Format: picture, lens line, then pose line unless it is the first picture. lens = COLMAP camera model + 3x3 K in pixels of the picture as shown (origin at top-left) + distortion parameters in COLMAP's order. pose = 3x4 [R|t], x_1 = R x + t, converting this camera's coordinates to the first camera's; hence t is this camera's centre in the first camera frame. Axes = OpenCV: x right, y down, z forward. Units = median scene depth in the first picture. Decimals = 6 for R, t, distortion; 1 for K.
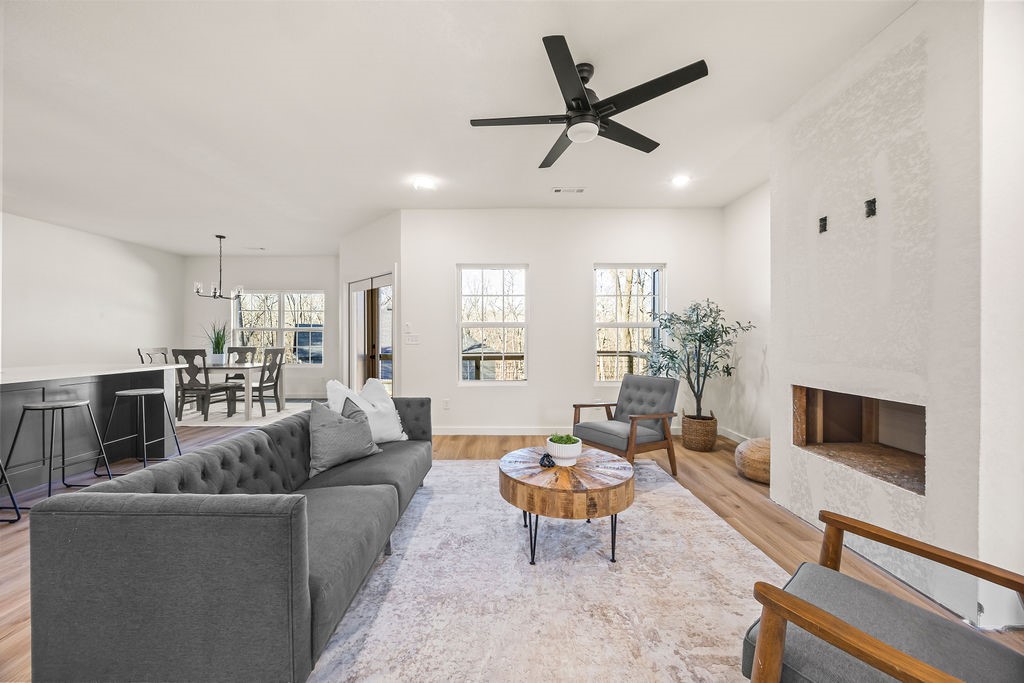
lens RADIAL K [[381.5, 0, 504.5], [0, 381.5, 335.8], [0, 0, 1]] dist [-0.000961, -0.000026]
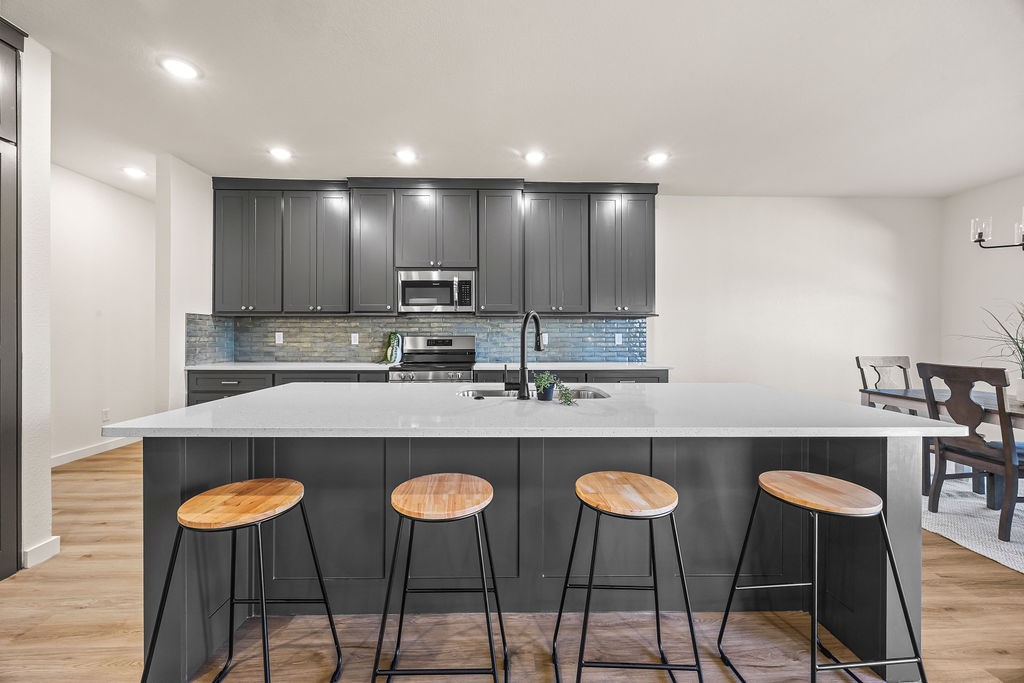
lens RADIAL K [[388.9, 0, 507.0], [0, 388.9, 340.3], [0, 0, 1]] dist [-0.002302, 0.000123]
pose [[0.036119, 0.010234, -0.999295, -0.381030], [0.002557, 0.999943, 0.010333, -0.000723], [0.999344, -0.002929, 0.036091, 0.441048]]
